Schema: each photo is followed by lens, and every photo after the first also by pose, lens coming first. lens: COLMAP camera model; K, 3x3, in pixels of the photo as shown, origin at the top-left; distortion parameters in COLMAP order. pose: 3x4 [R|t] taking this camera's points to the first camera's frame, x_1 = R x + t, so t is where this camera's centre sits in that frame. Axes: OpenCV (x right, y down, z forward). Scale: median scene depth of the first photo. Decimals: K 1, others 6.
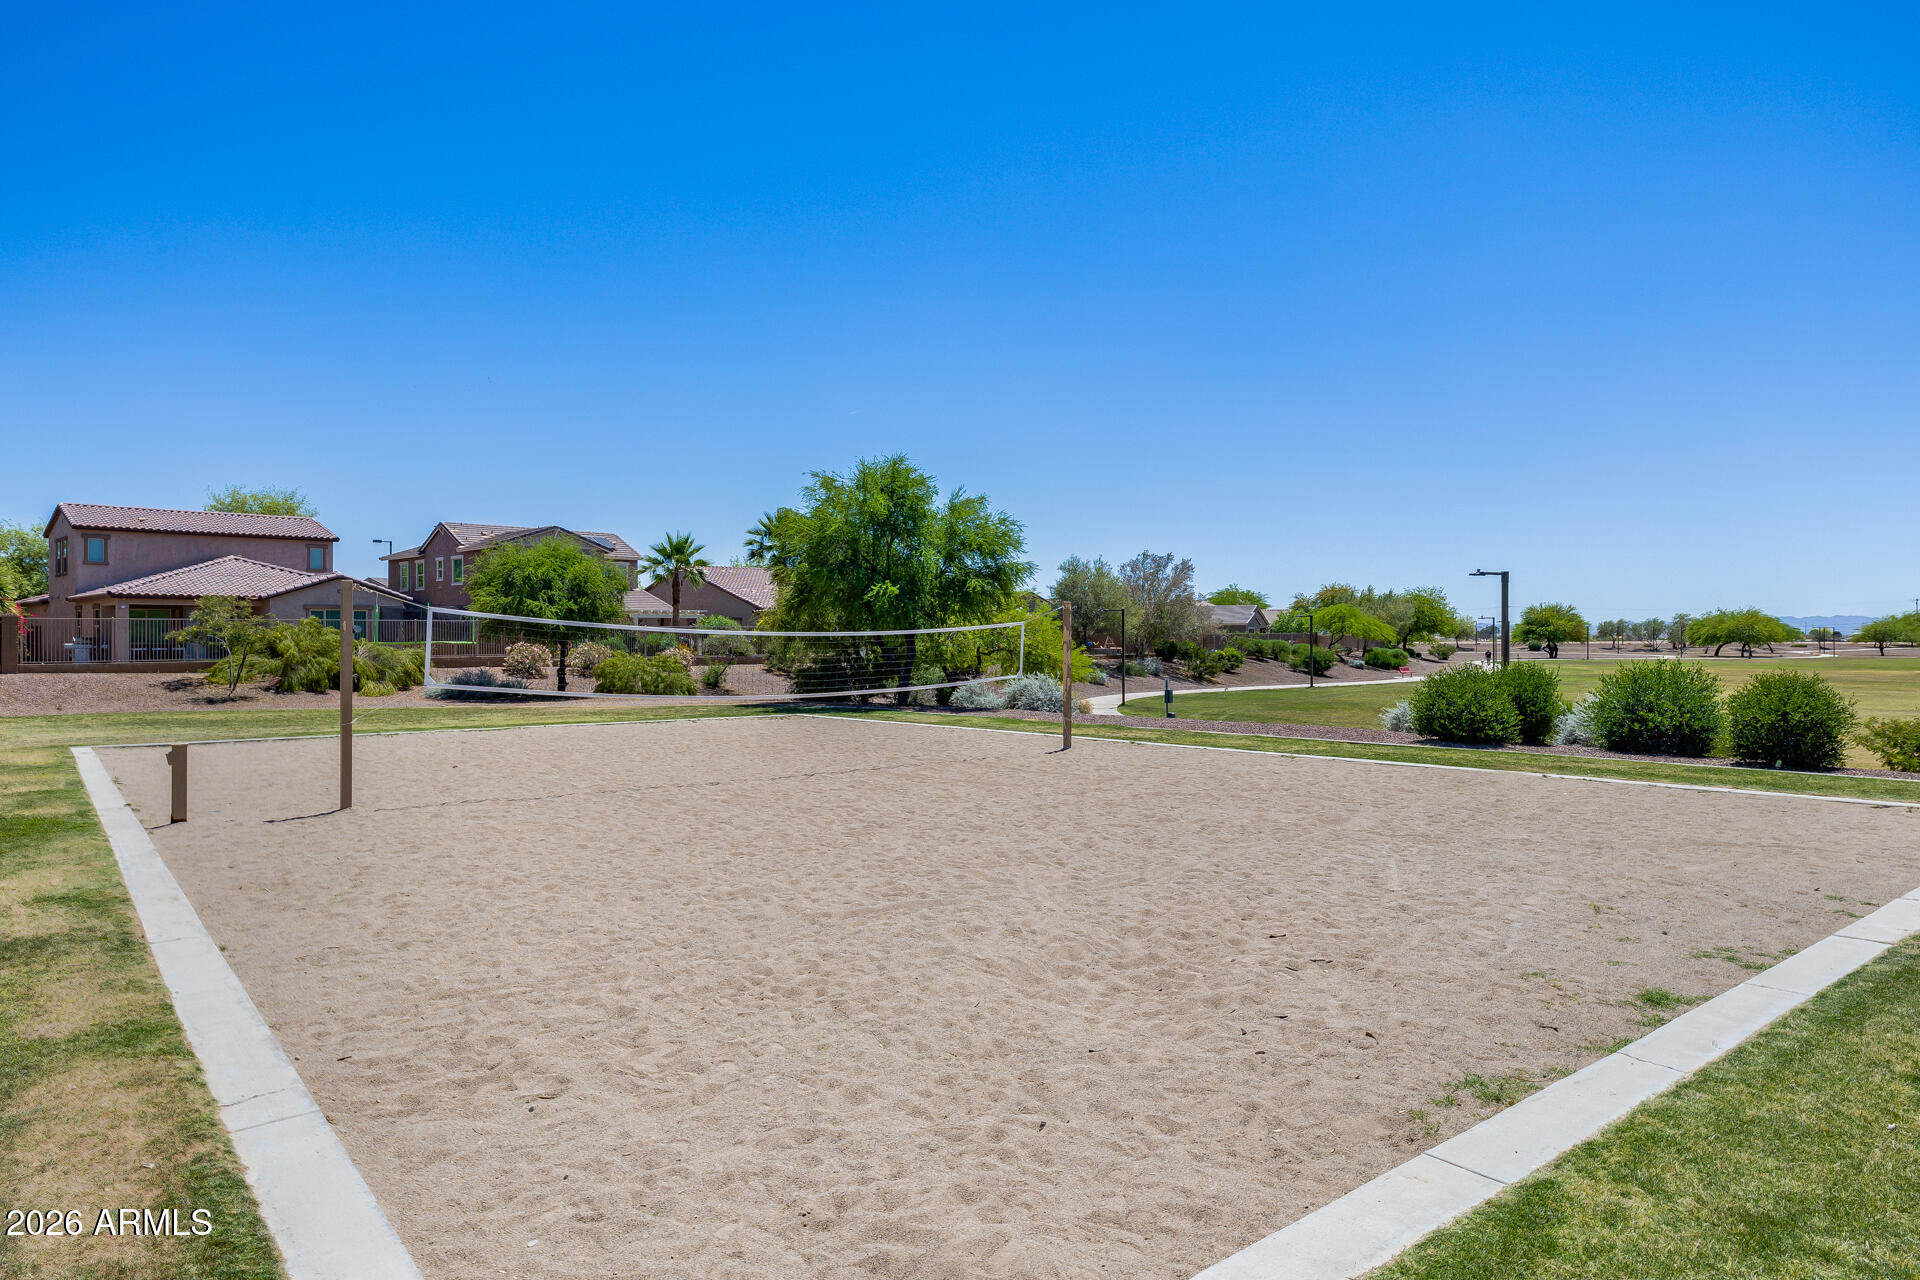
lens RADIAL K [[1153.1, 0, 956.0], [0, 1153.1, 647.6], [0, 0, 1]] dist [-0.003747, -0.000117]
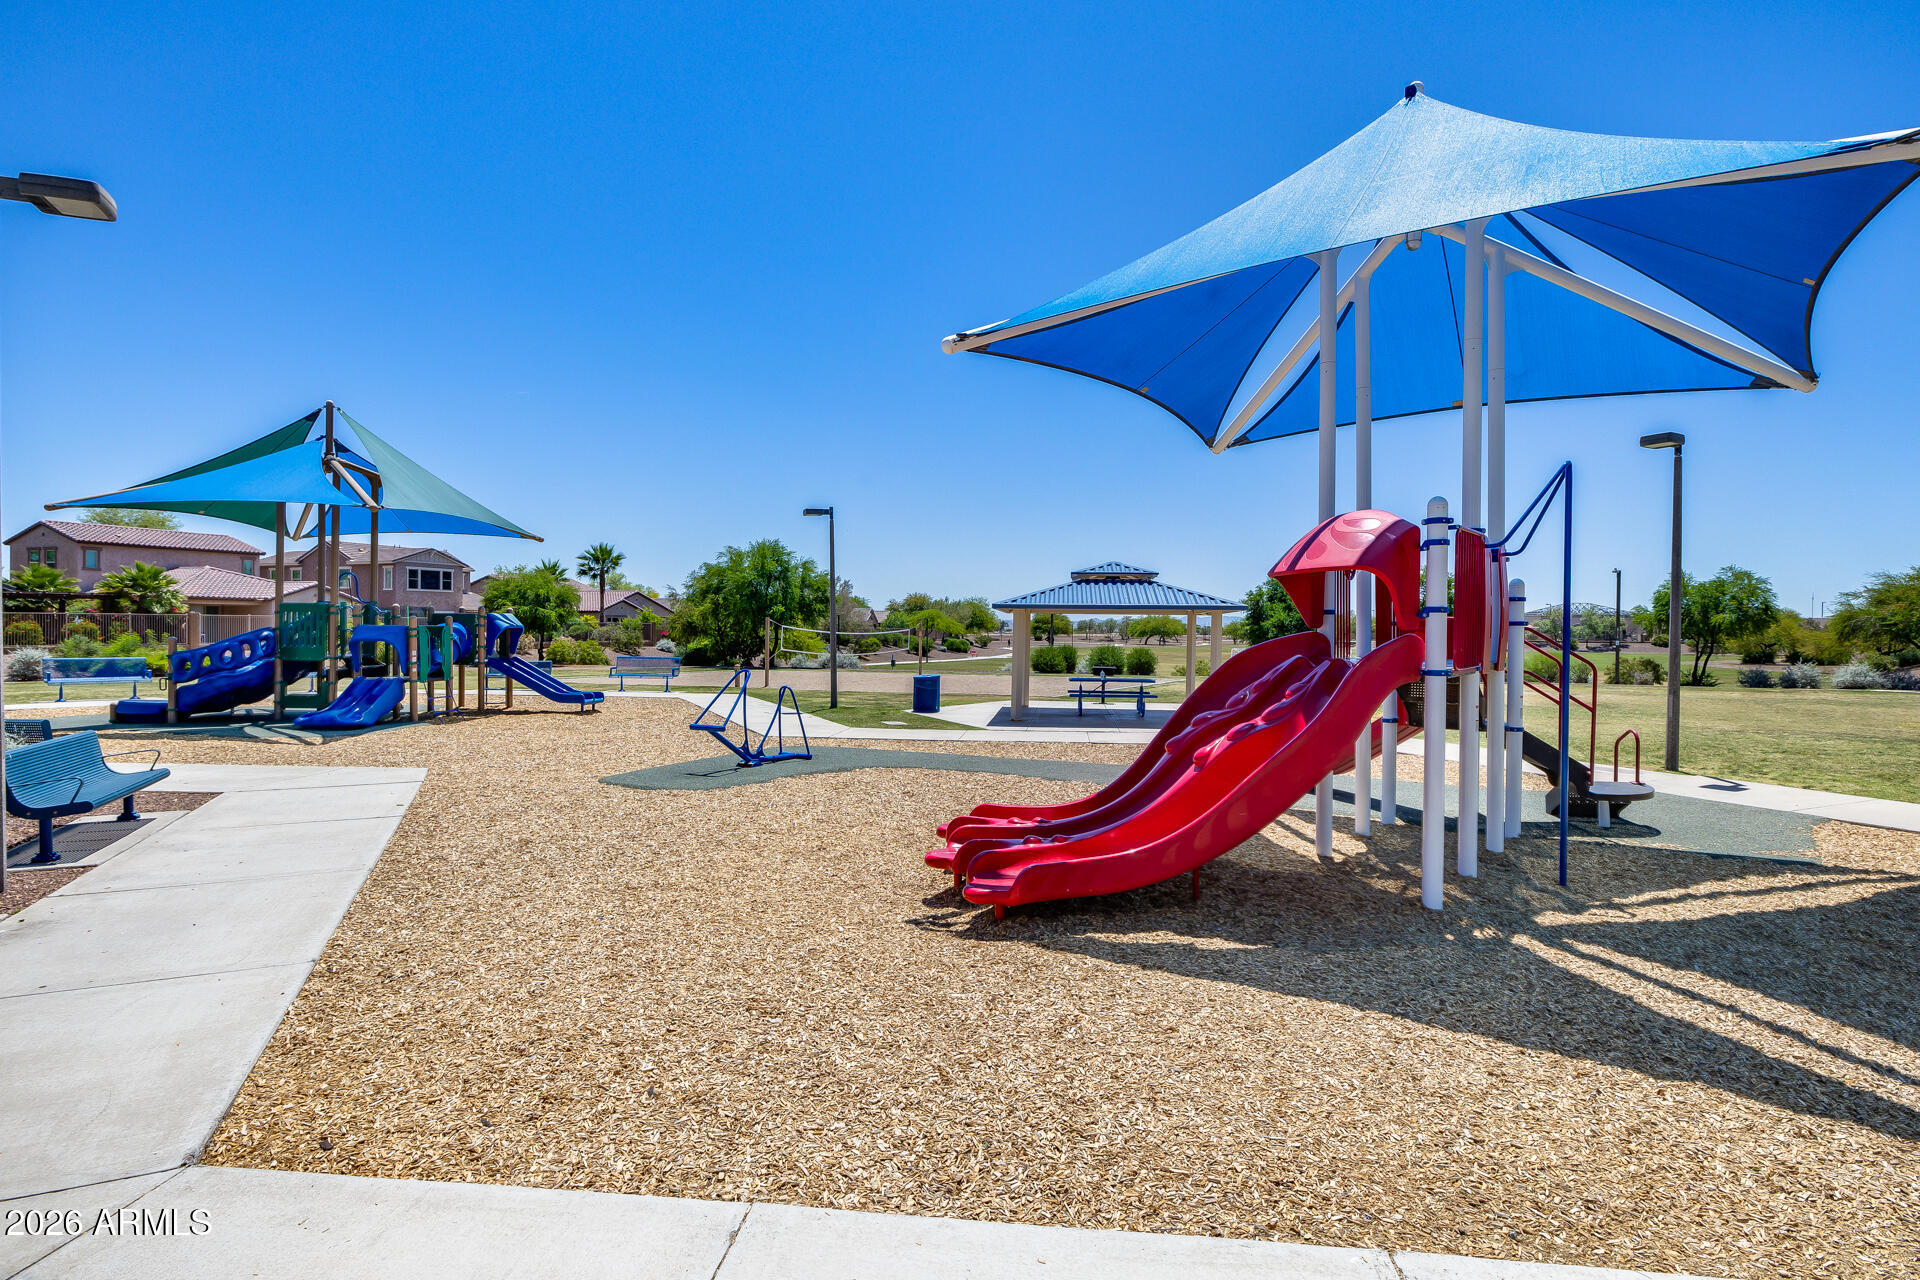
lens RADIAL K [[979.9, 0, 963.7], [0, 979.9, 643.5], [0, 0, 1]] dist [0.001160, 0.000060]
pose [[0.922850, 0.003315, 0.385145, -0.226013], [-0.006167, 0.999962, 0.006171, -0.001235], [-0.385110, -0.008070, 0.922835, -0.381036]]
